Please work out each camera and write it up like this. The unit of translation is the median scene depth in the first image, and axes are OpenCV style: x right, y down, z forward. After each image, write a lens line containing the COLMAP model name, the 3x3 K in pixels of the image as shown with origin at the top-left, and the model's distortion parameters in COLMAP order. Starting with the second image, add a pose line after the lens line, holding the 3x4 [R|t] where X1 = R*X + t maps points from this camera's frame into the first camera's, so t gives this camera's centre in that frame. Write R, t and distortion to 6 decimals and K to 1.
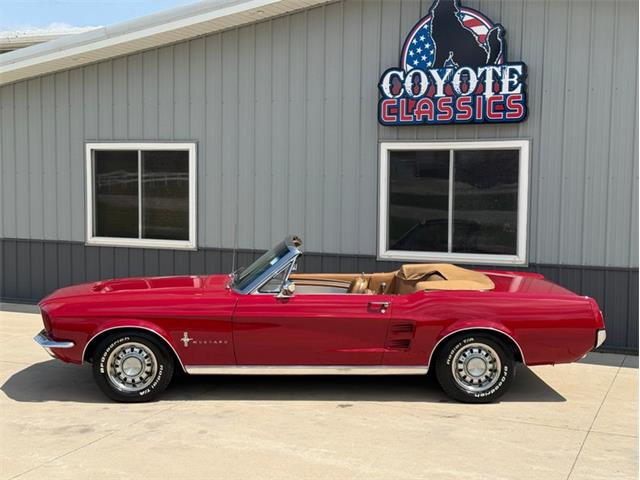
lens RADIAL K [[900.0, 0, 317.4], [0, 900.0, 253.4], [0, 0, 1]] dist [0.133489, 0.000000]
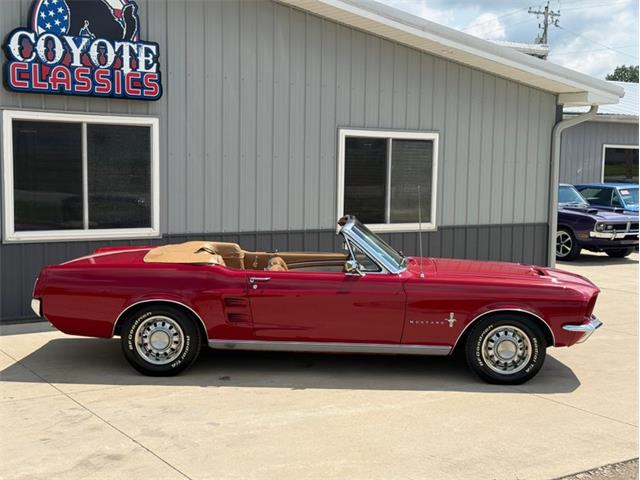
lens RADIAL K [[900.0, 0, 320.3], [0, 900.0, 244.5], [0, 0, 1]] dist [0.133489, 0.000000]
pose [[0.541500, -0.072308, 0.837585, -0.547077], [0.055563, 0.997194, 0.050165, -0.019715], [-0.838862, 0.019374, 0.543999, 0.265496]]
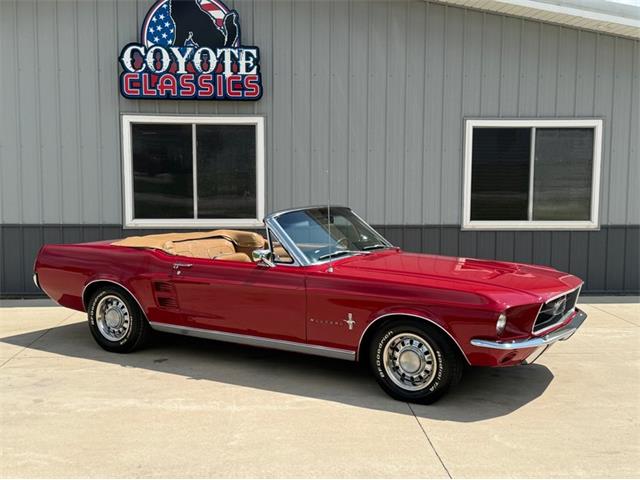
lens RADIAL K [[795.6, 0, 318.8], [0, 795.6, 243.1], [0, 0, 1]] dist [0.149403, 0.000000]
pose [[0.892087, -0.045423, 0.449575, -0.158619], [0.040054, 0.998967, 0.021452, 0.014121], [-0.450085, -0.001130, 0.892985, 0.074411]]
